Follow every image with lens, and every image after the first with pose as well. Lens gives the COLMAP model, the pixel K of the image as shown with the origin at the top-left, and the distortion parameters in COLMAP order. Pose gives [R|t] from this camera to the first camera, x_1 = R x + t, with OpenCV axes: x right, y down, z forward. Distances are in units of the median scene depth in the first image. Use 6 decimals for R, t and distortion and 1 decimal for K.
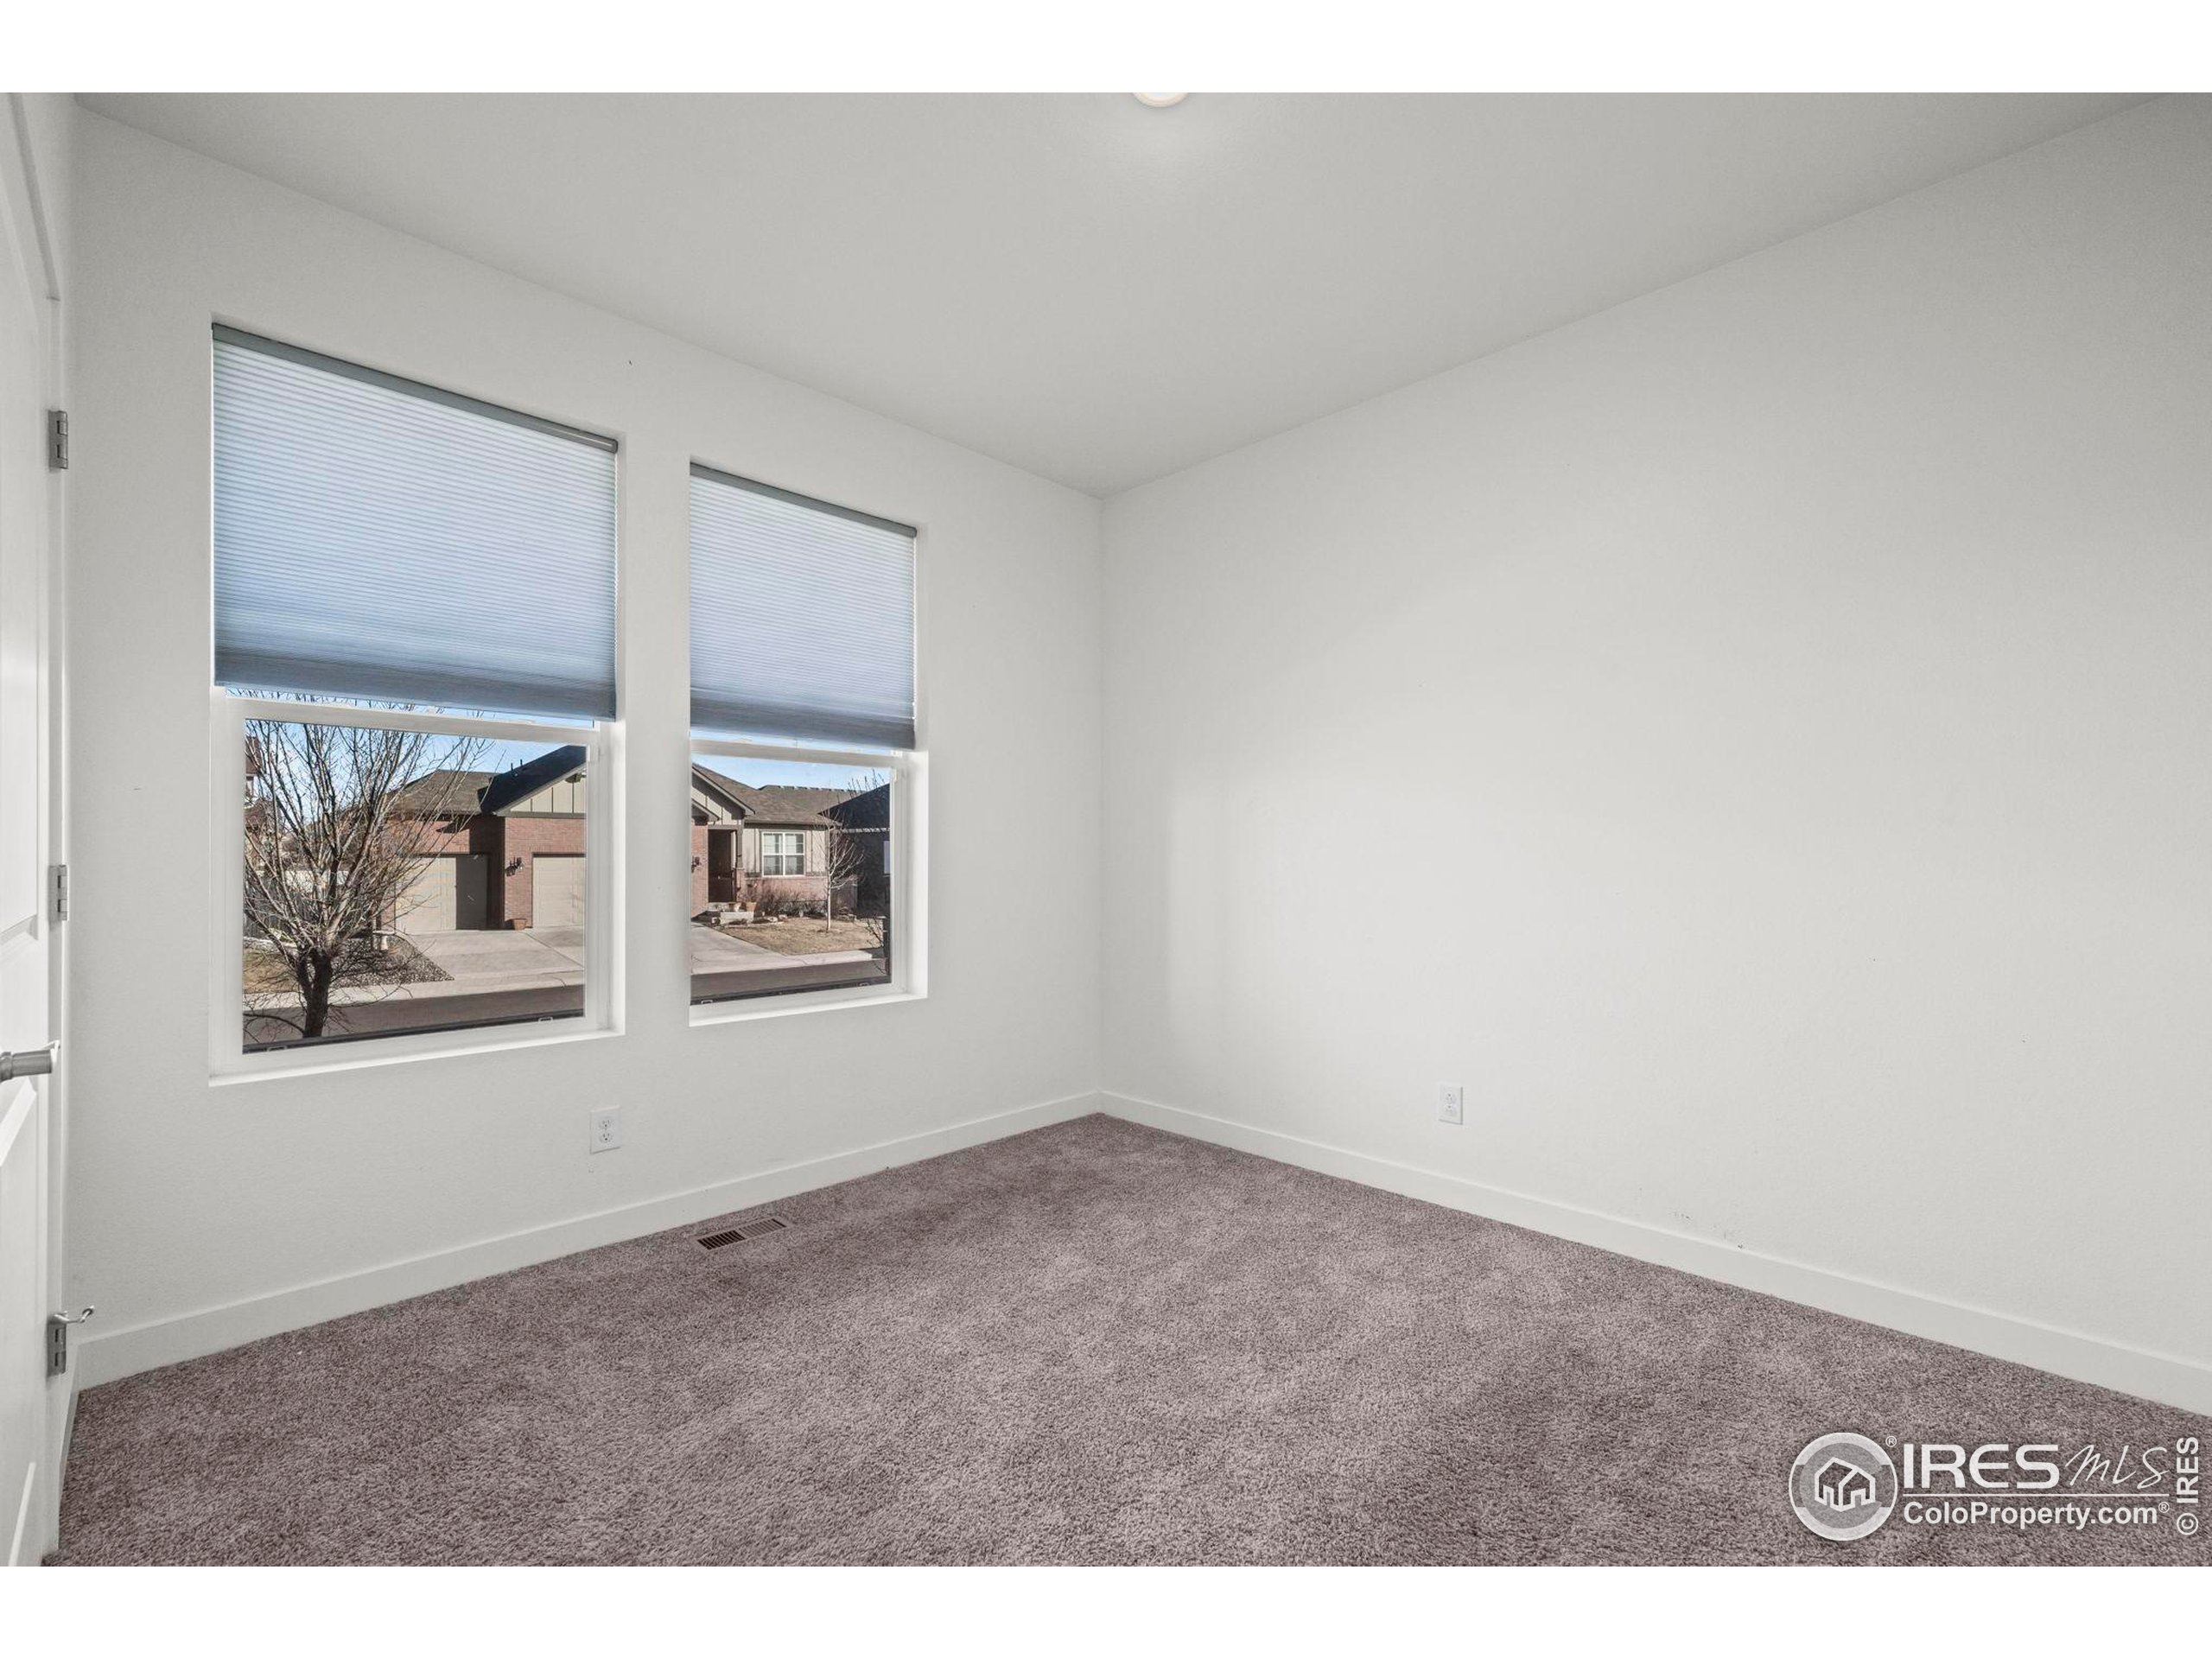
lens RADIAL K [[960.6, 0, 1112.2], [0, 960.6, 839.6], [0, 0, 1]] dist [-0.020352, -0.000051]
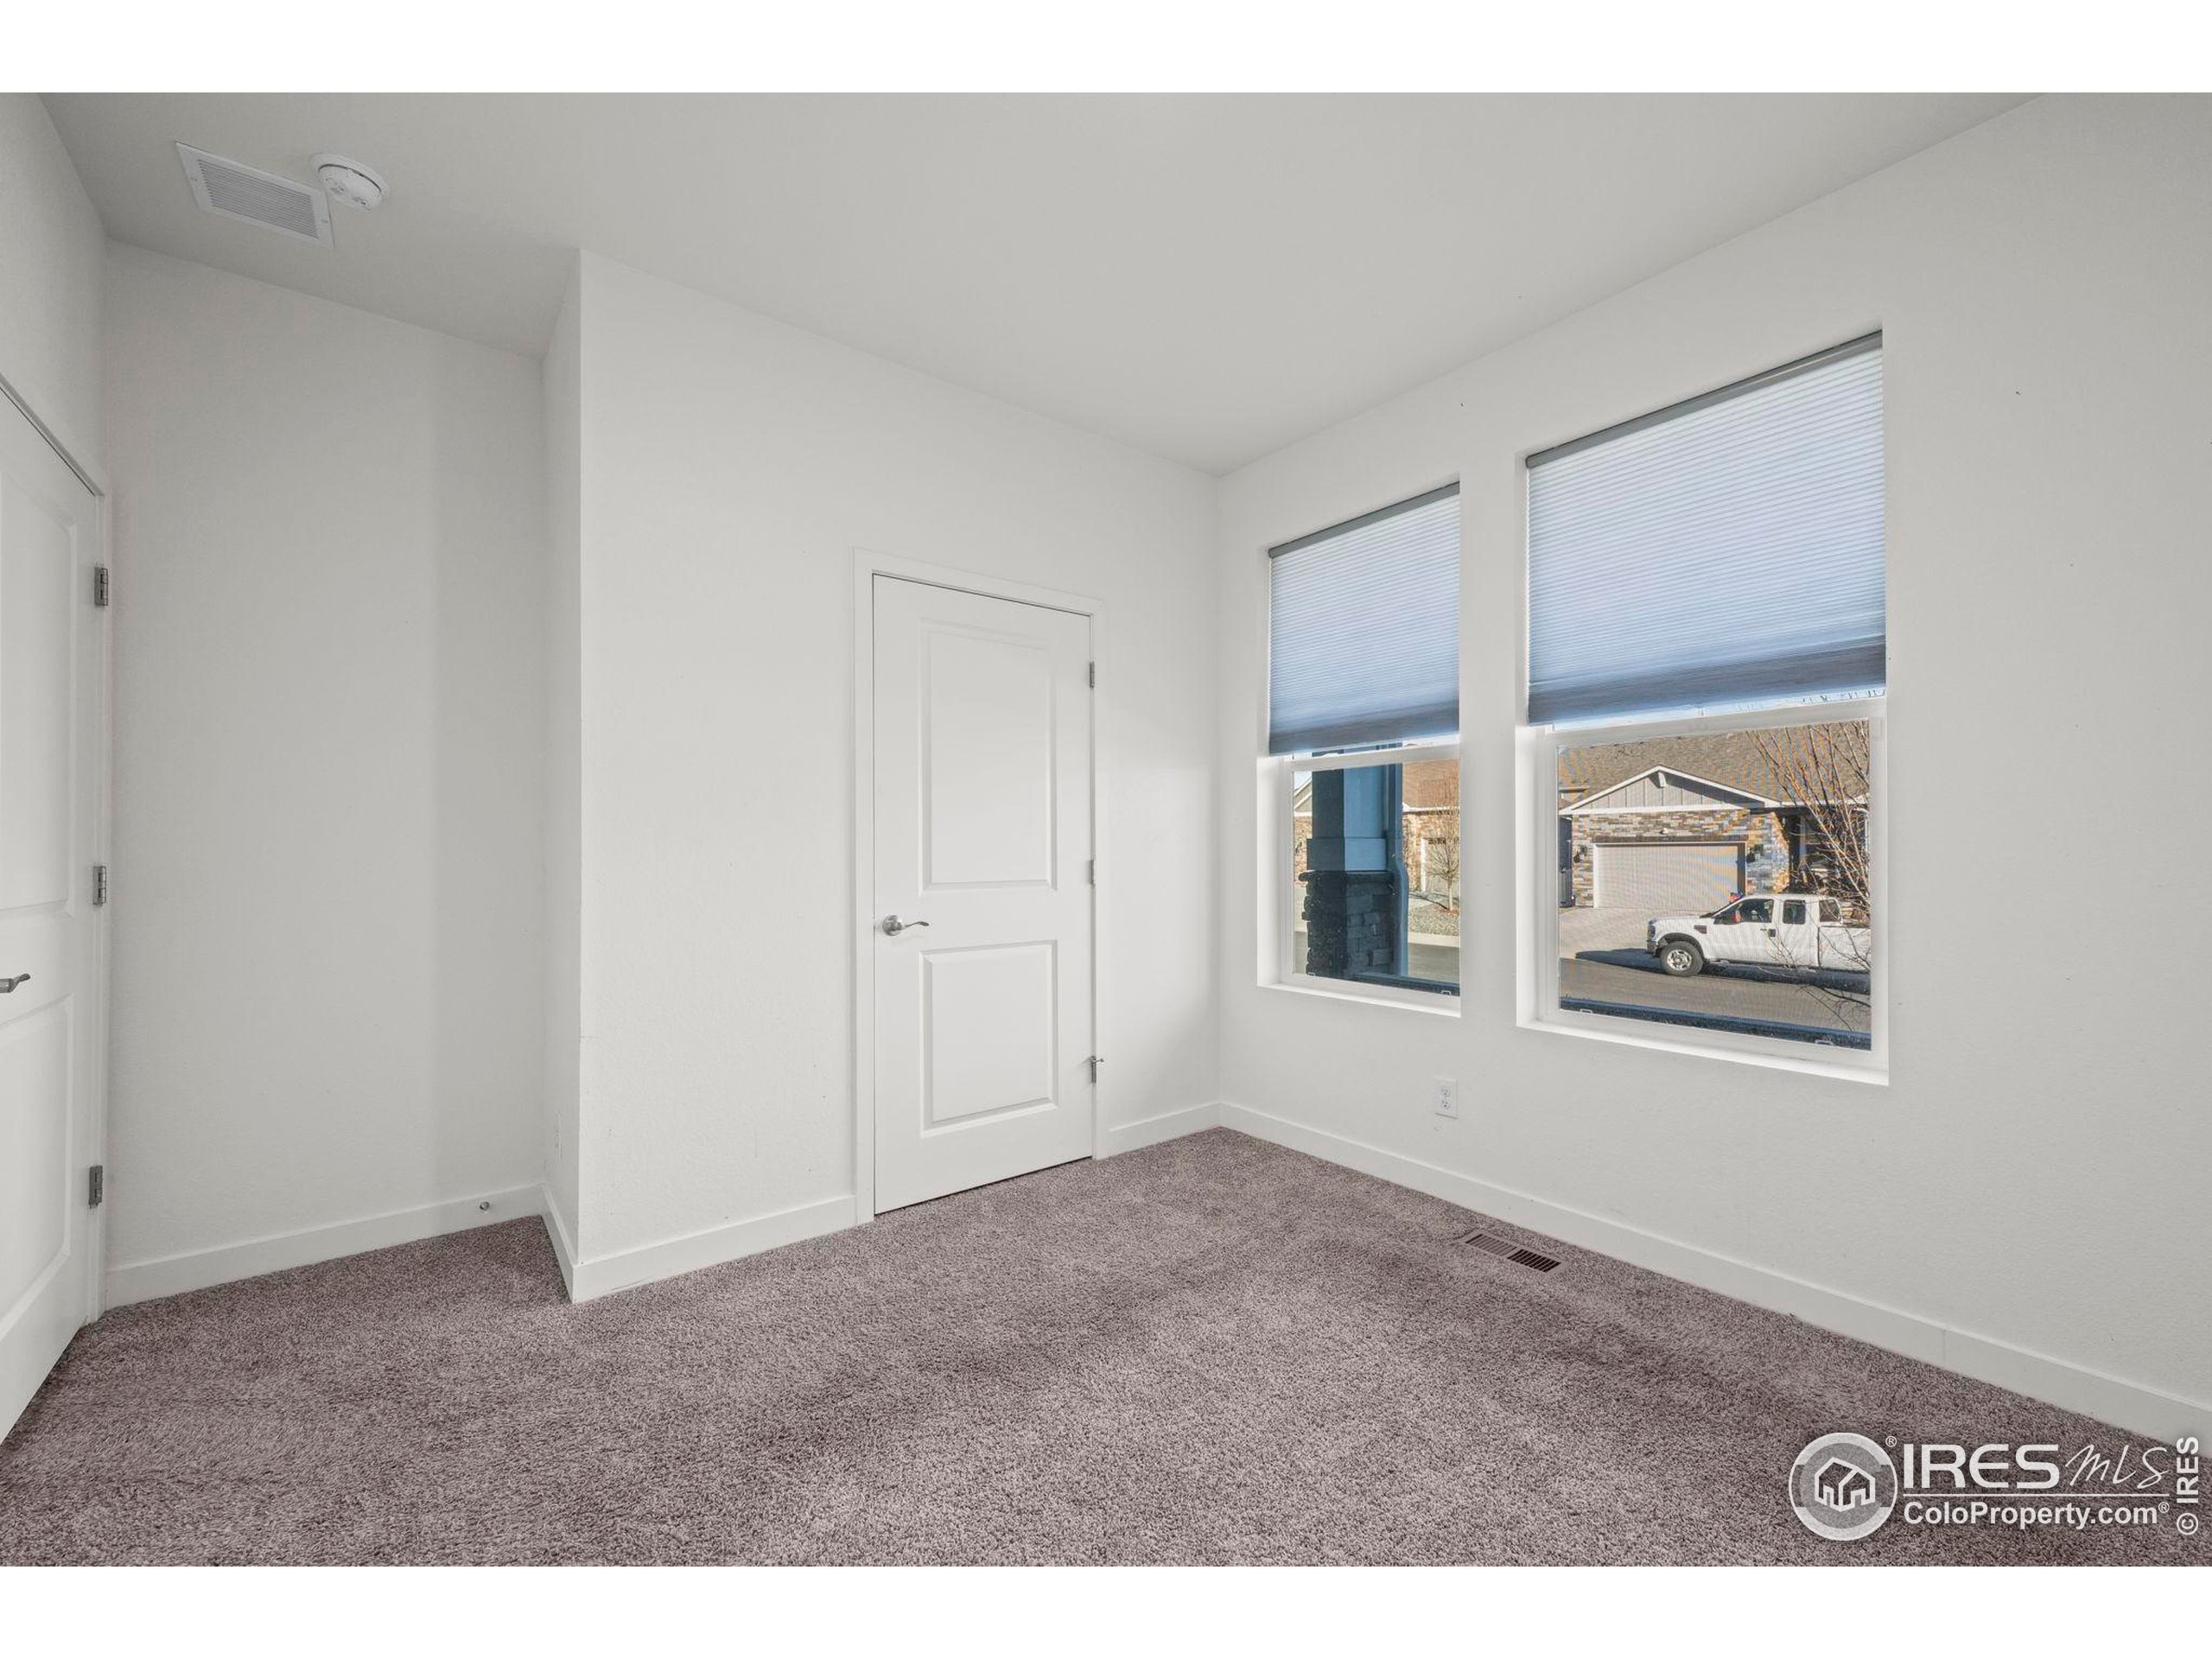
lens RADIAL K [[892.2, 0, 1105.0], [0, 892.2, 819.1], [0, 0, 1]] dist [0.000169, 0.000013]
pose [[-0.165550, -0.031337, -0.985703, 0.590008], [0.024251, 0.999063, -0.035835, 0.003064], [0.985903, -0.029837, -0.164635, 0.785339]]
